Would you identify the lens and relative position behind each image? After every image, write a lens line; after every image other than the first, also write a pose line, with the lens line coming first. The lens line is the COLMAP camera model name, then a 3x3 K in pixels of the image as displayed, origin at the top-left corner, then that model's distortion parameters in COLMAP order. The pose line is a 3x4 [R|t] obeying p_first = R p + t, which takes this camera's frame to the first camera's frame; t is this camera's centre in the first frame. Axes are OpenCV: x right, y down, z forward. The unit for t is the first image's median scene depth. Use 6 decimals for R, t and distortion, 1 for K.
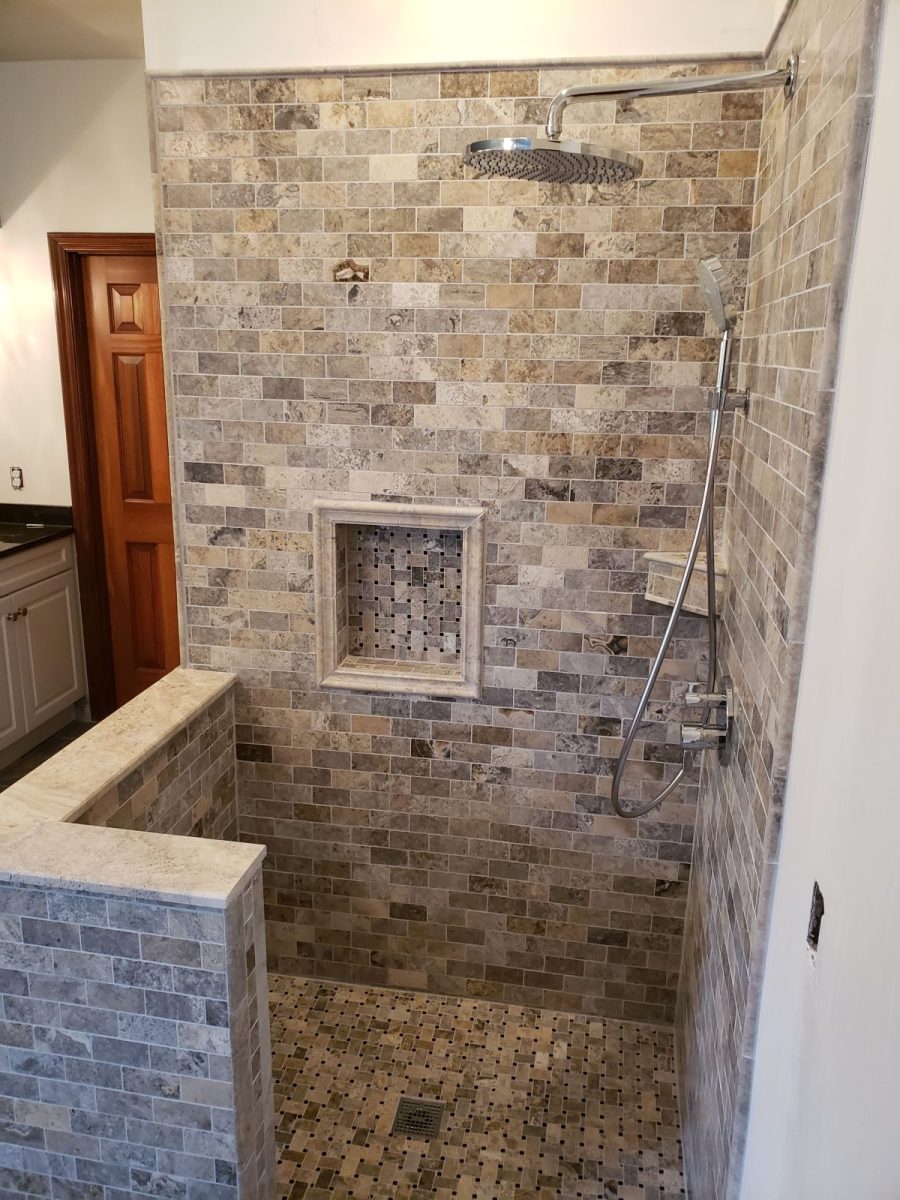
lens RADIAL K [[937.3, 0, 455.9], [0, 937.3, 590.9], [0, 0, 1]] dist [0.095958, -0.155182]
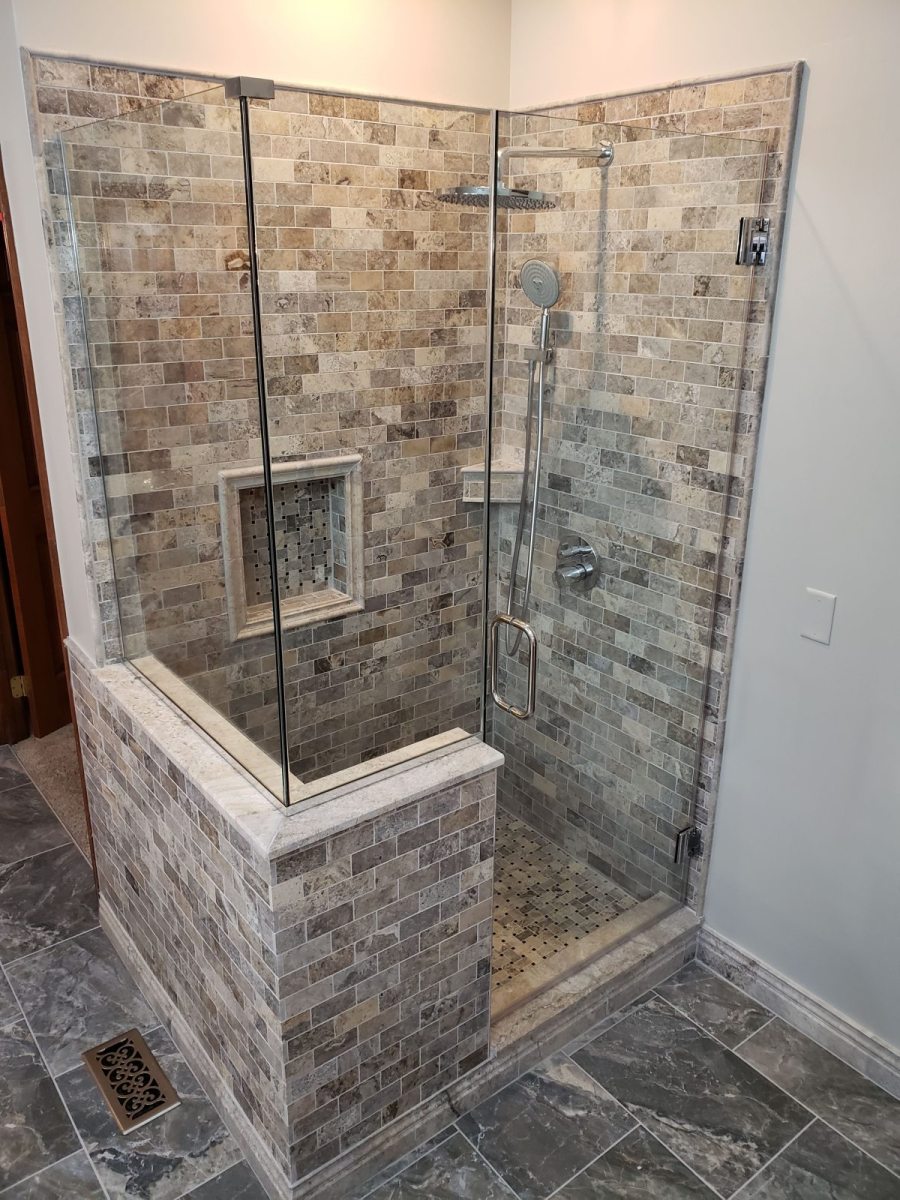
lens RADIAL K [[915.9, 0, 455.3], [0, 915.9, 577.7], [0, 0, 1]] dist [0.026197, -0.038835]
pose [[0.675479, -0.252657, 0.692743, -0.739565], [0.190885, 0.967356, 0.166686, -0.105489], [-0.712243, 0.019641, 0.701658, 0.074671]]
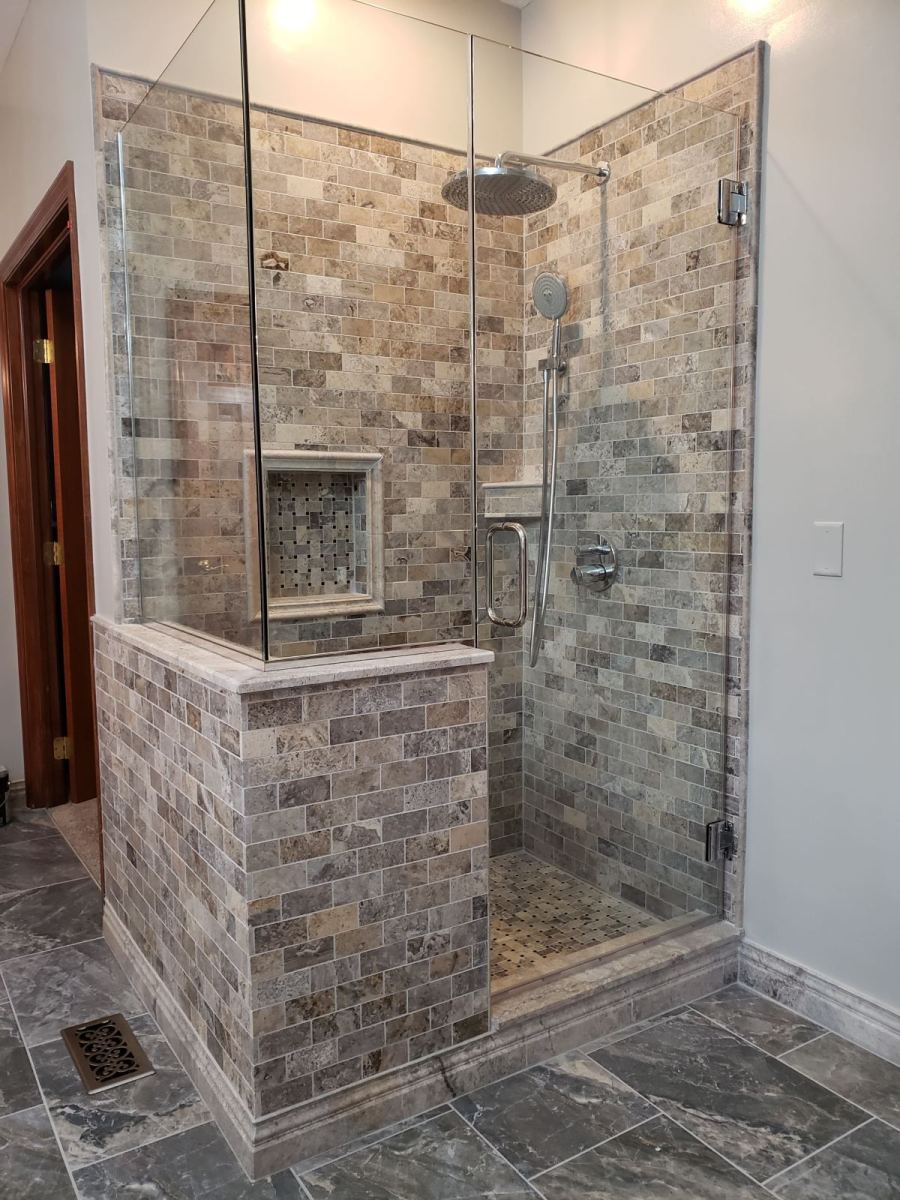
lens RADIAL K [[917.4, 0, 450.0], [0, 917.4, 600.0], [0, 0, 1]] dist [0.030863, -0.060287]
pose [[0.740770, -0.094740, 0.665044, -0.739911], [0.193500, 0.978137, -0.076190, 0.217737], [-0.643286, 0.185125, 0.742907, 0.041682]]
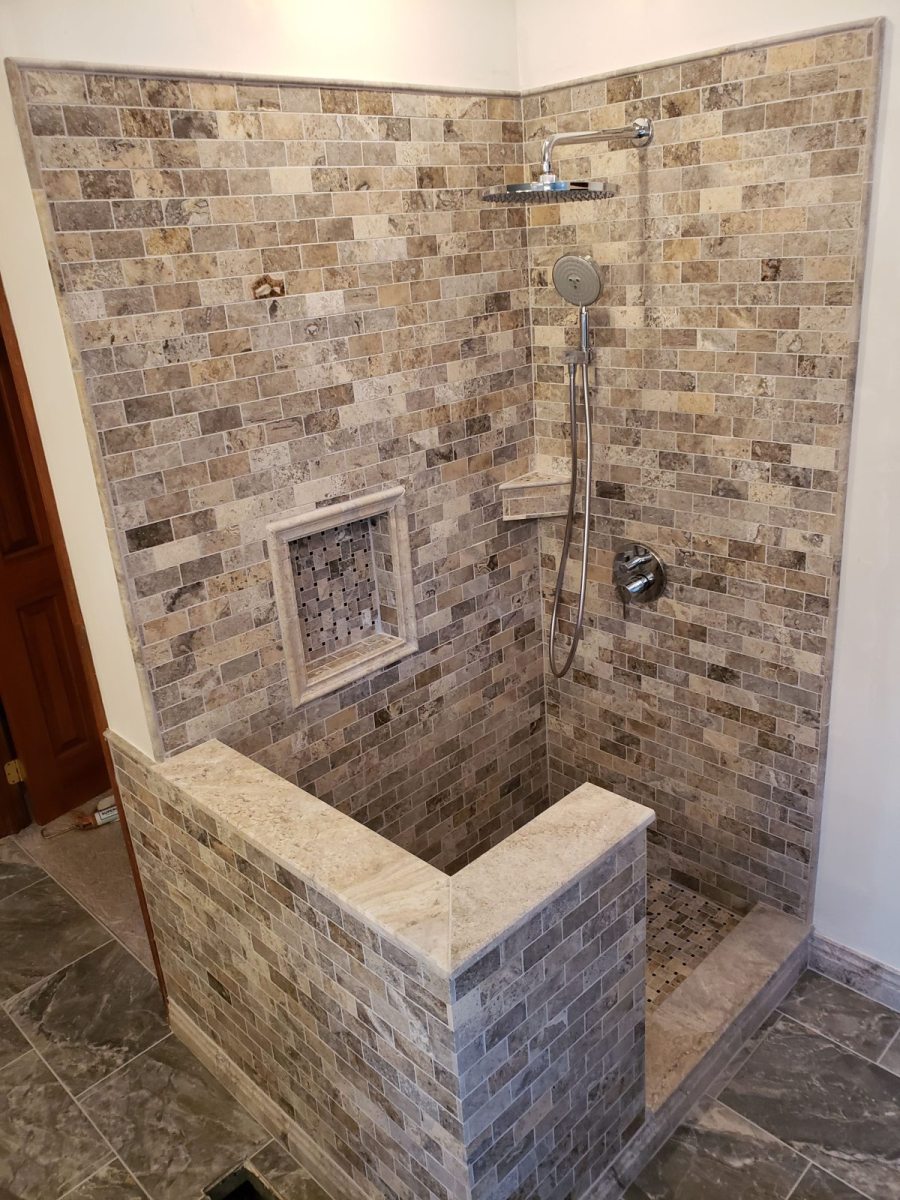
lens RADIAL K [[915.1, 0, 459.2], [0, 915.1, 591.7], [0, 0, 1]] dist [0.026801, -0.030617]
pose [[0.573802, -0.349722, 0.740571, -0.766250], [0.287816, 0.932675, 0.217437, -0.183740], [-0.766755, 0.088383, 0.635827, 0.261339]]
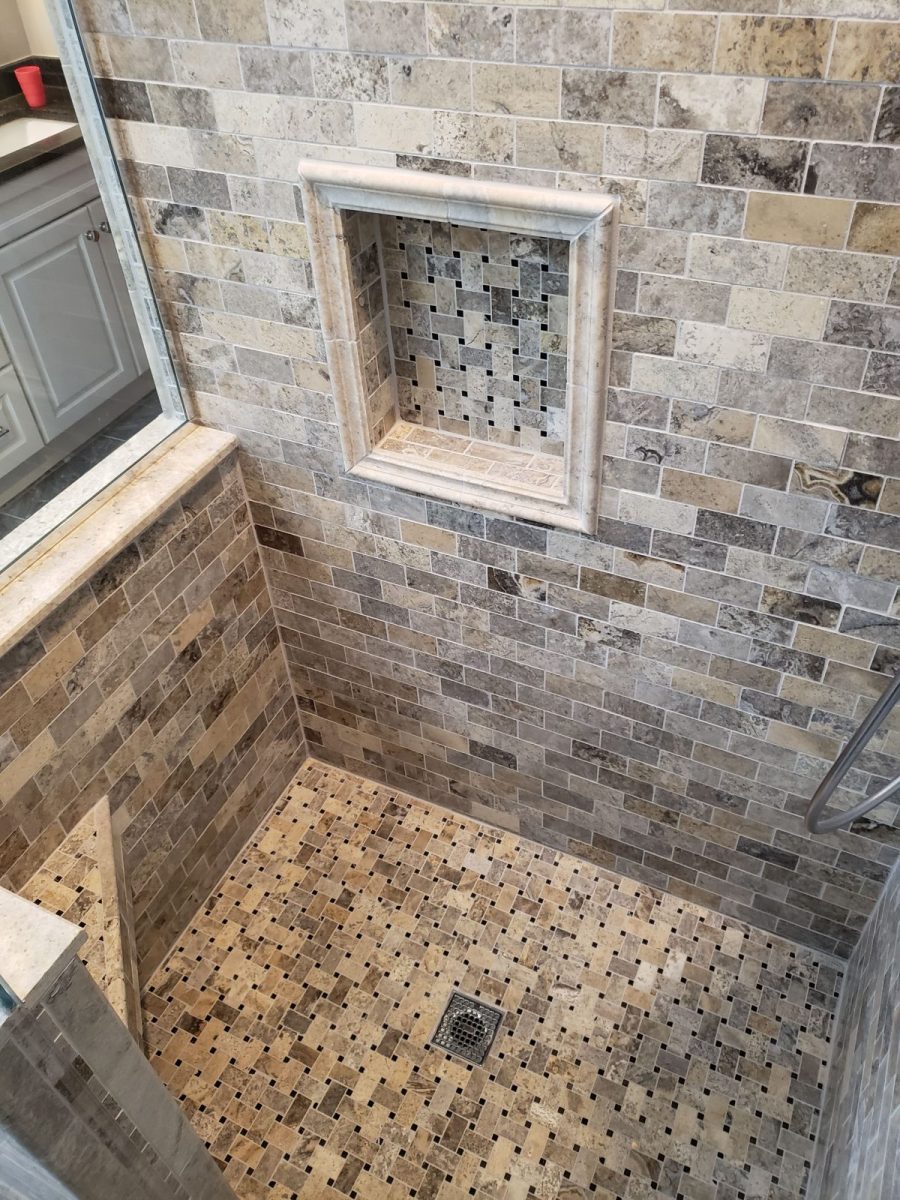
lens RADIAL K [[941.3, 0, 443.0], [0, 941.3, 575.4], [0, 0, 1]] dist [0.045470, -0.089879]
pose [[0.957721, 0.128199, -0.257556, 0.093146], [0.002281, 0.891820, 0.452385, -0.131265], [0.287689, -0.433846, 0.853822, 0.477252]]
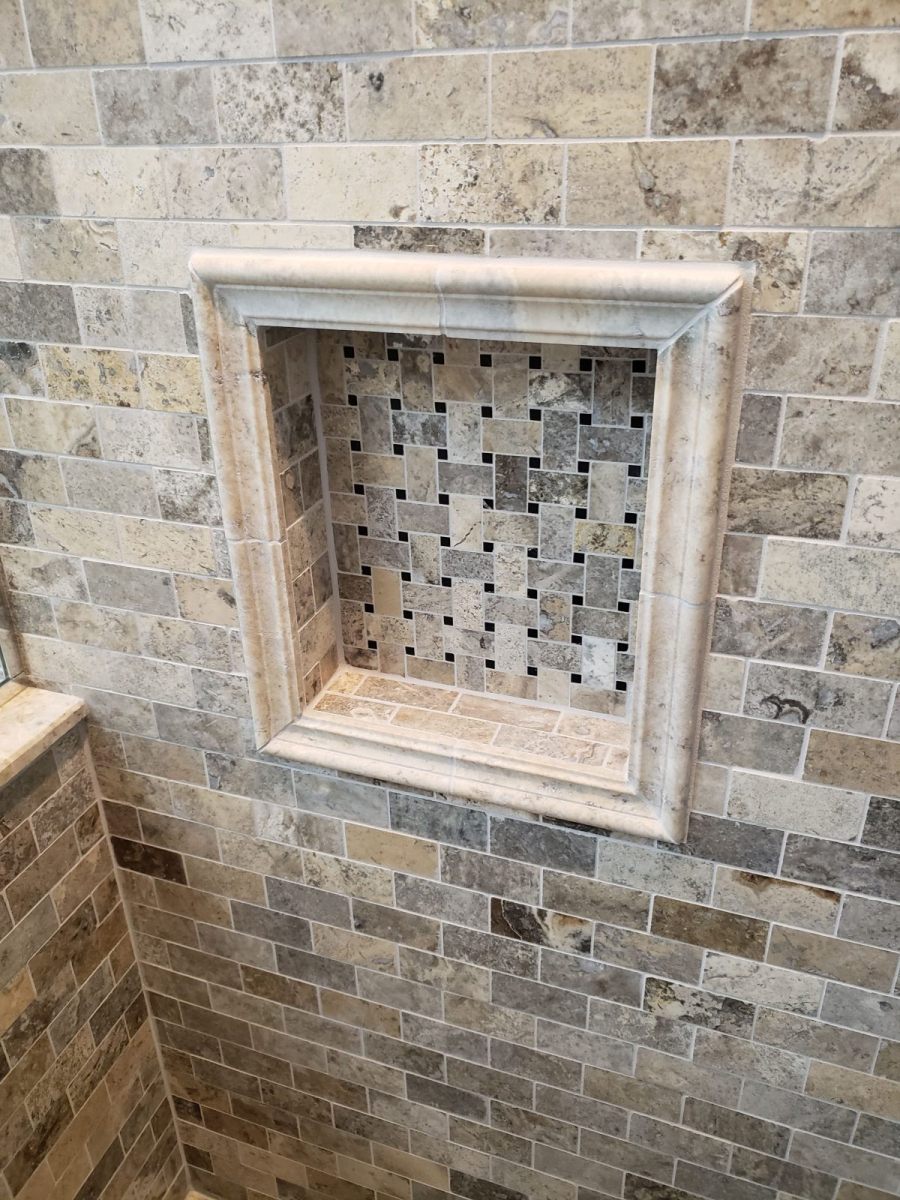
lens RADIAL K [[915.9, 0, 455.3], [0, 915.9, 577.7], [0, 0, 1]] dist [0.026197, -0.038835]
pose [[0.985726, 0.037904, -0.164038, -0.004746], [-0.004965, 0.980448, 0.196714, -0.050492], [0.168287, -0.193092, 0.966641, 0.696121]]
